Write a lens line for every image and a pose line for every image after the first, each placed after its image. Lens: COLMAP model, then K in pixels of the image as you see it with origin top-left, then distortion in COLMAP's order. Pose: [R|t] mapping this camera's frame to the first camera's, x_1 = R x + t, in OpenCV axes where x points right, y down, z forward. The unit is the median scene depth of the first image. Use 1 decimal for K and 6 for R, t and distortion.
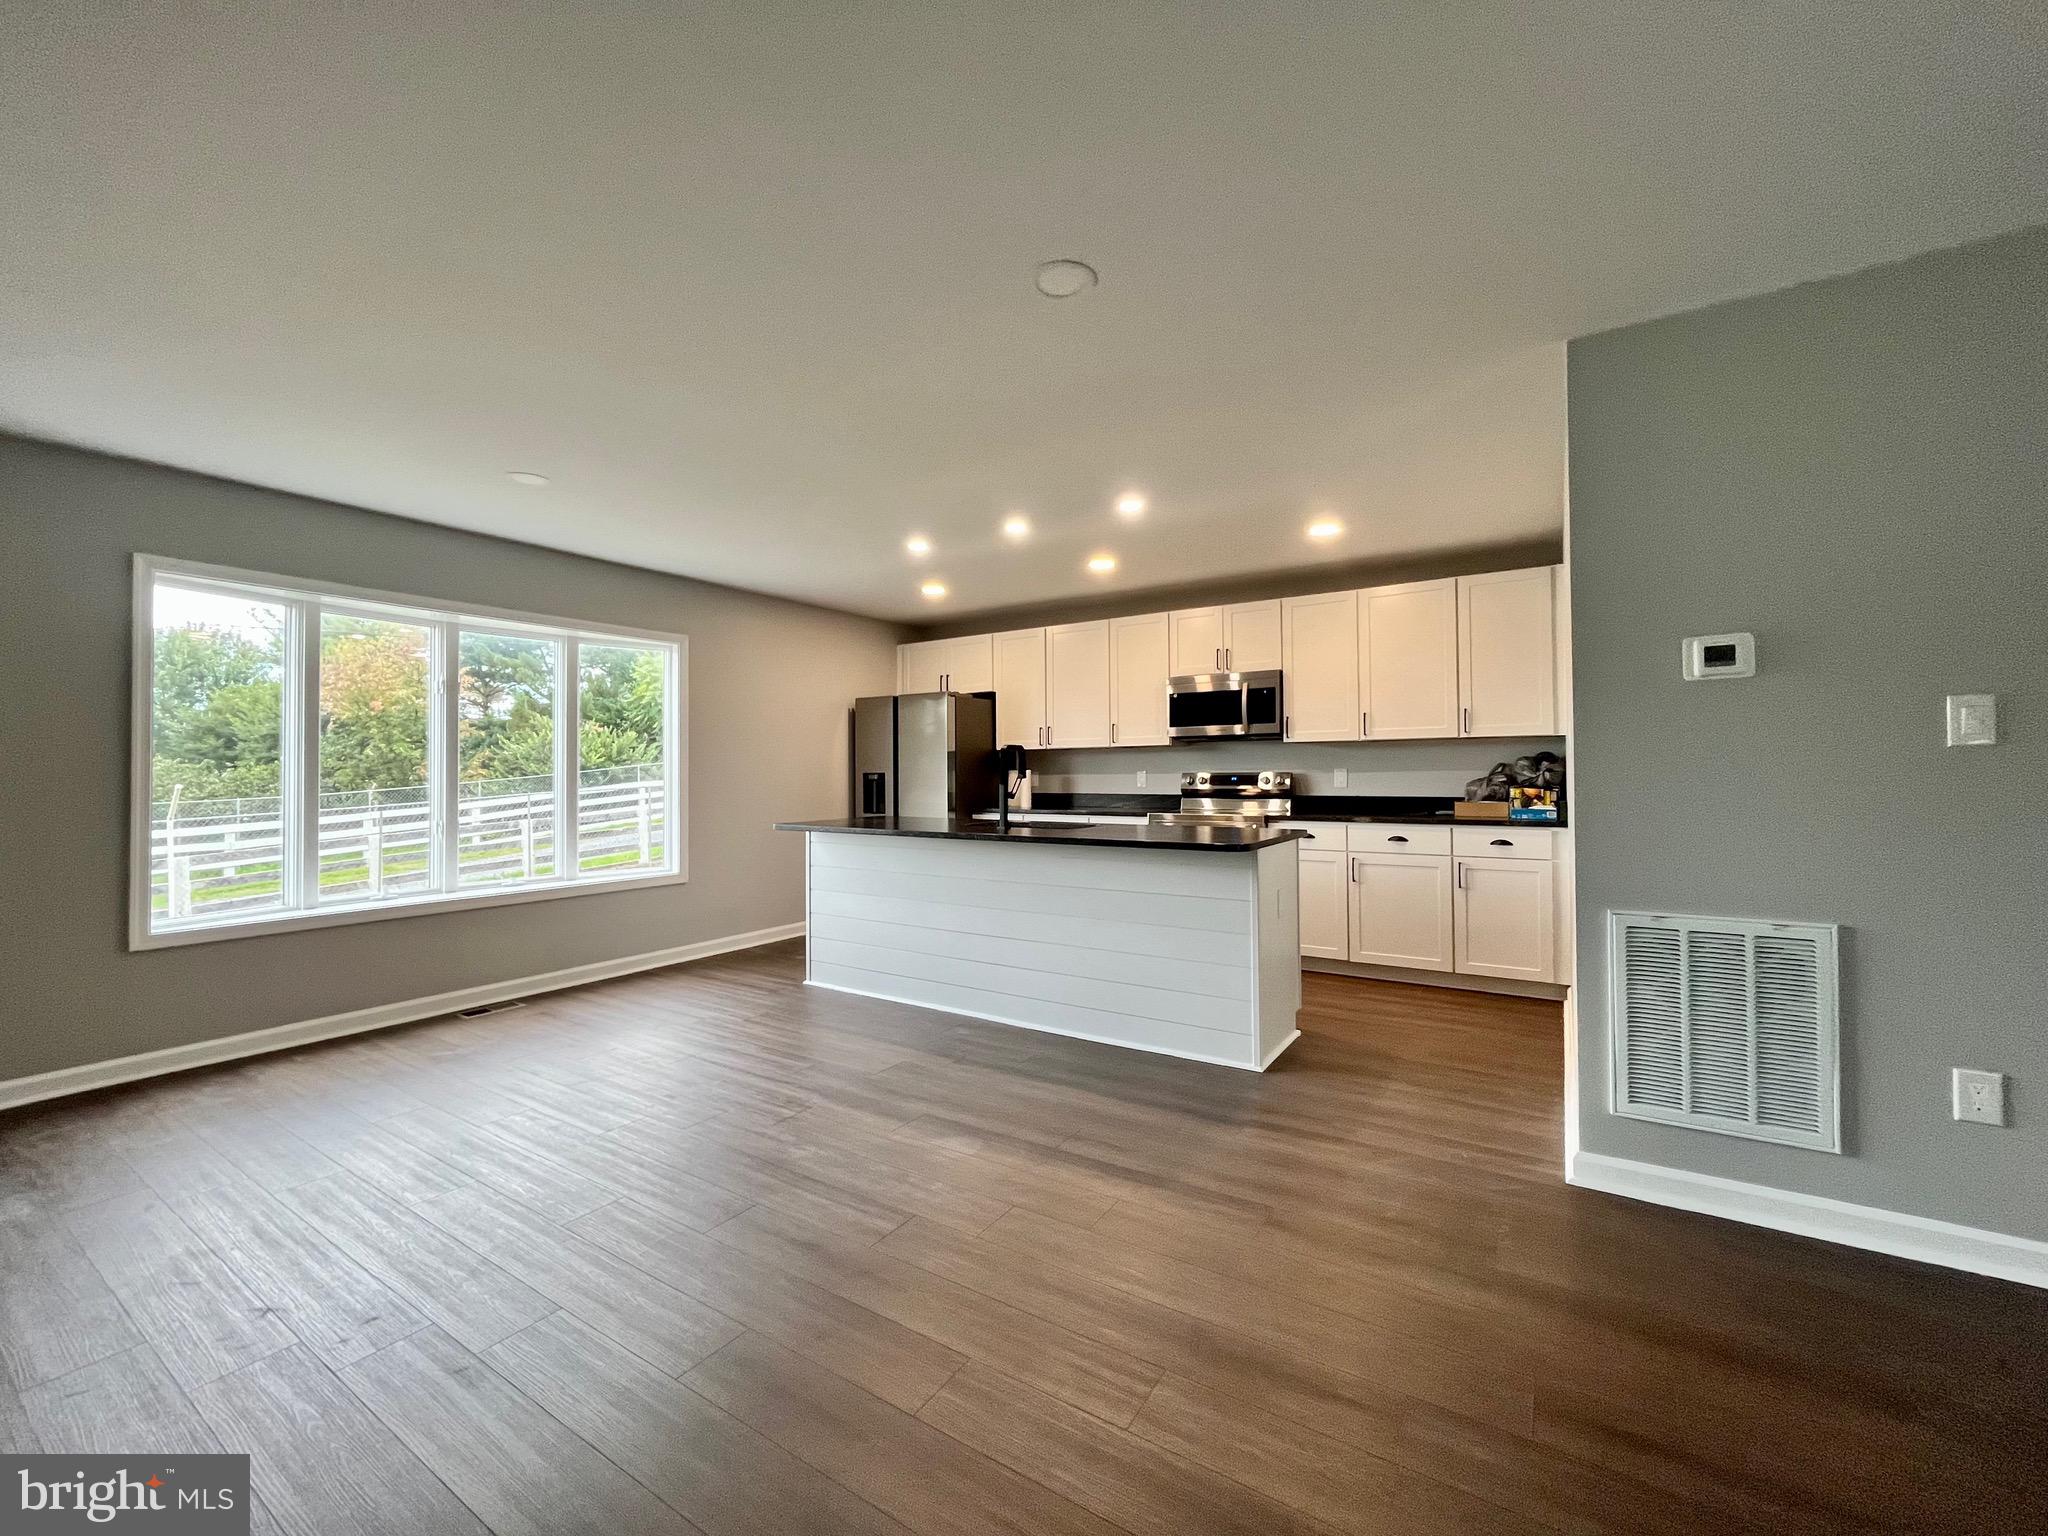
lens RADIAL K [[835.9, 0, 1024.0], [0, 835.9, 768.0], [0, 0, 1]] dist [-0.001429, 0.000067]
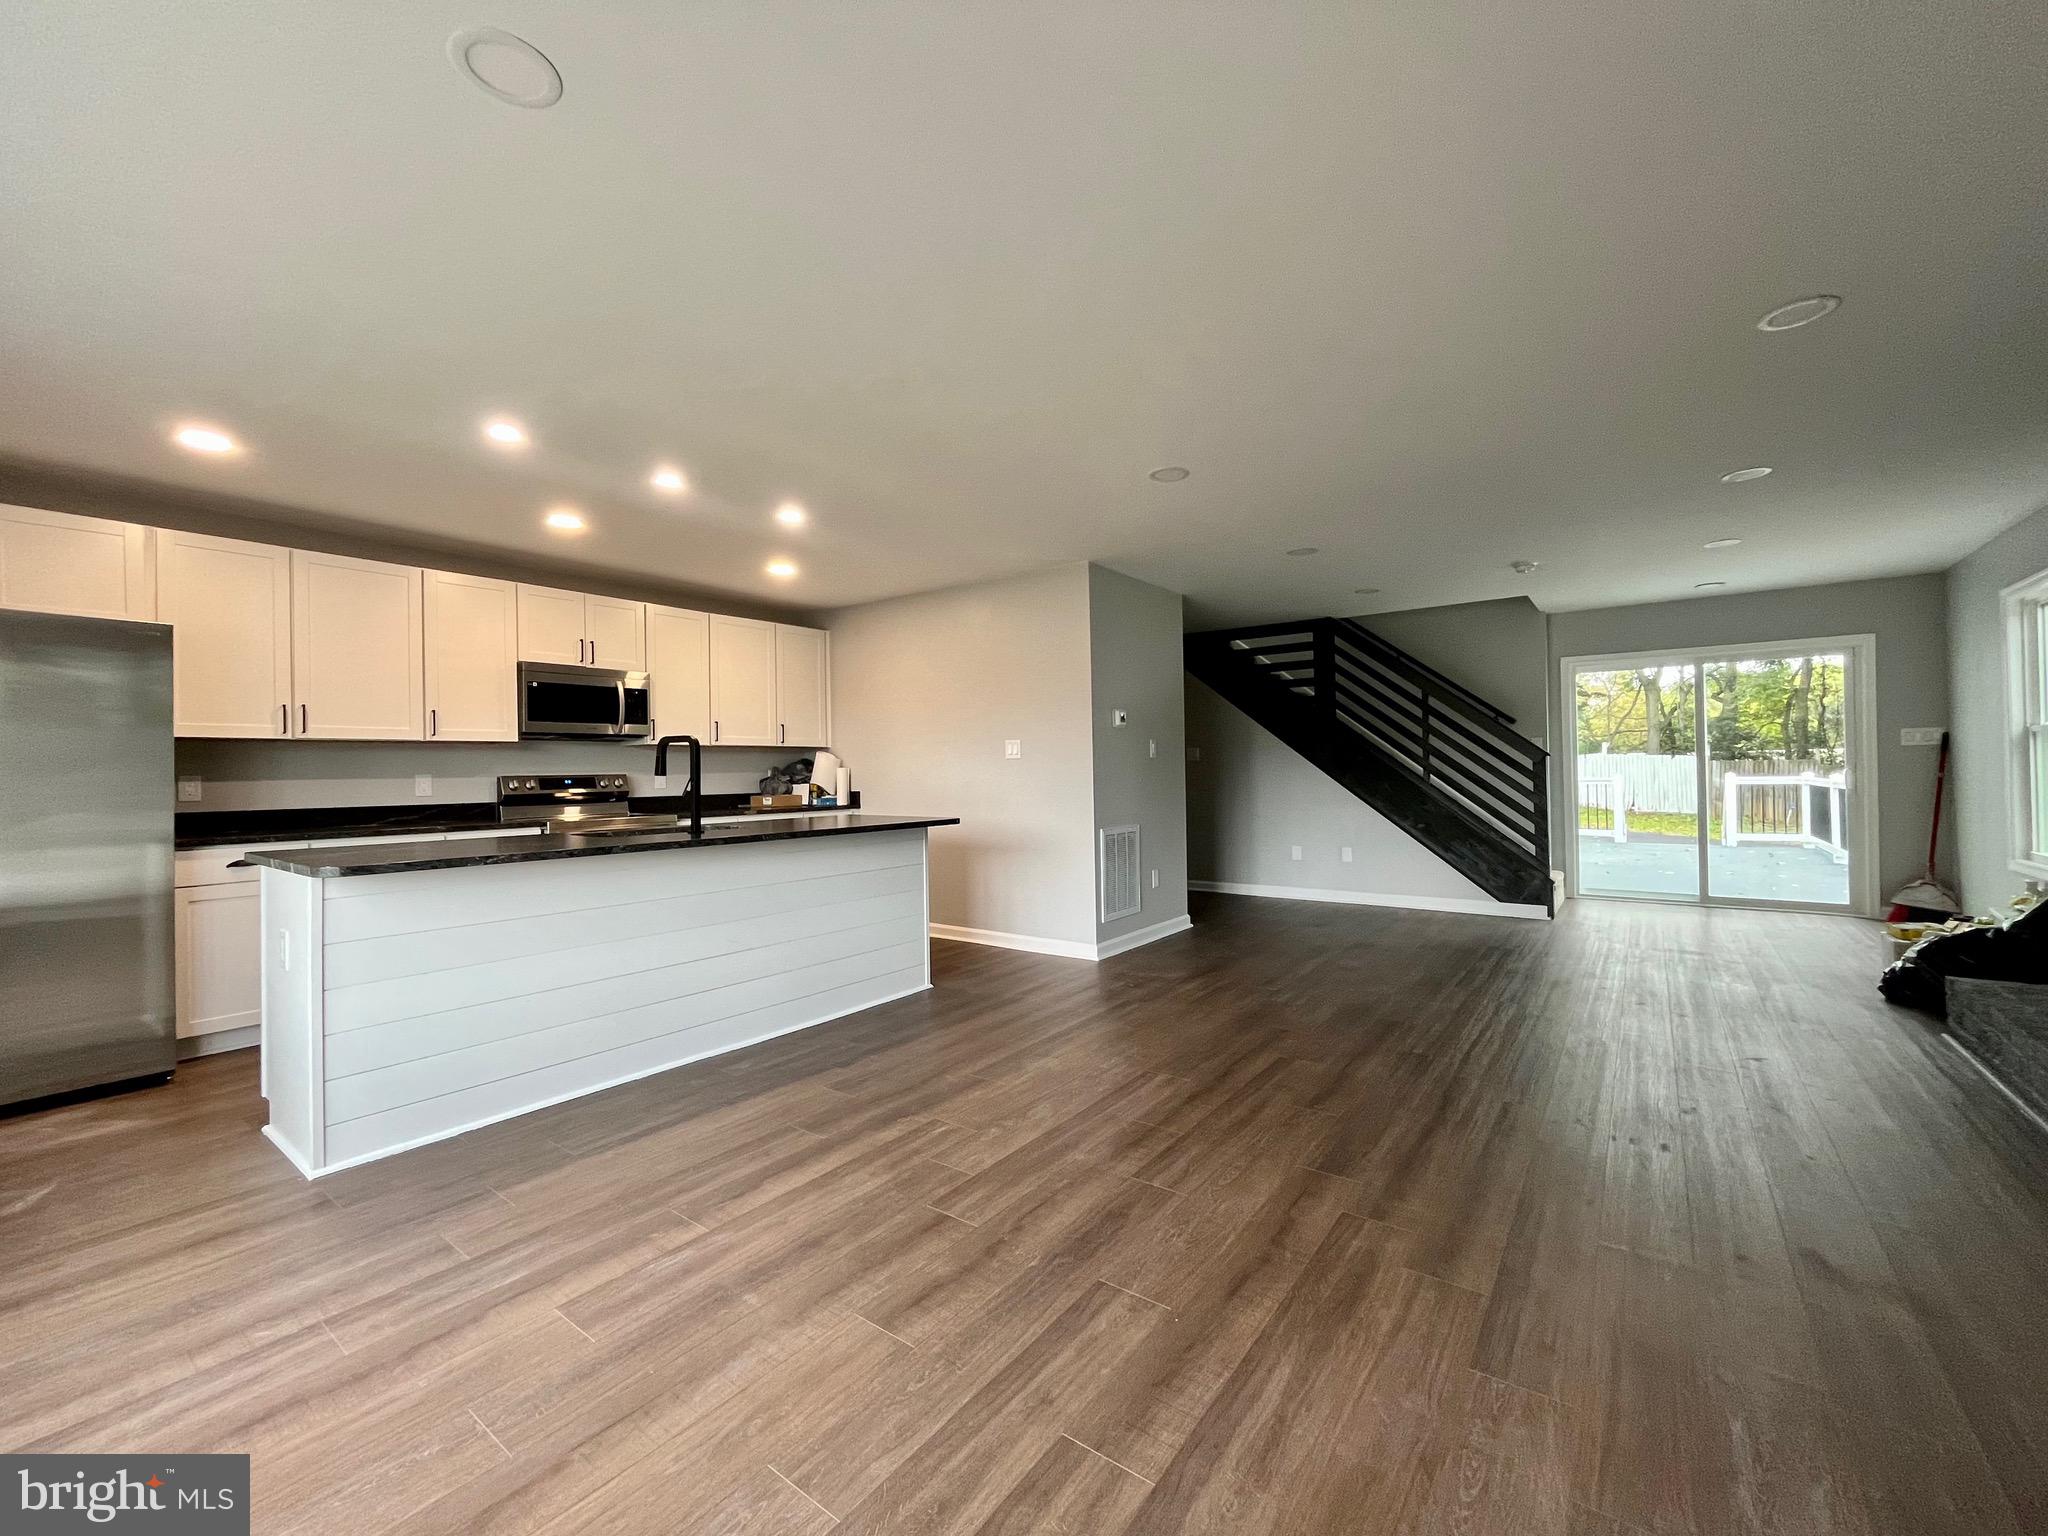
lens RADIAL K [[835.9, 0, 1024.0], [0, 835.9, 768.0], [0, 0, 1]] dist [-0.001429, 0.000067]
pose [[0.066566, 0.011549, 0.997715, -0.704205], [0.010690, 0.999867, -0.012287, 0.016189], [-0.997725, 0.011483, 0.066434, 0.497802]]
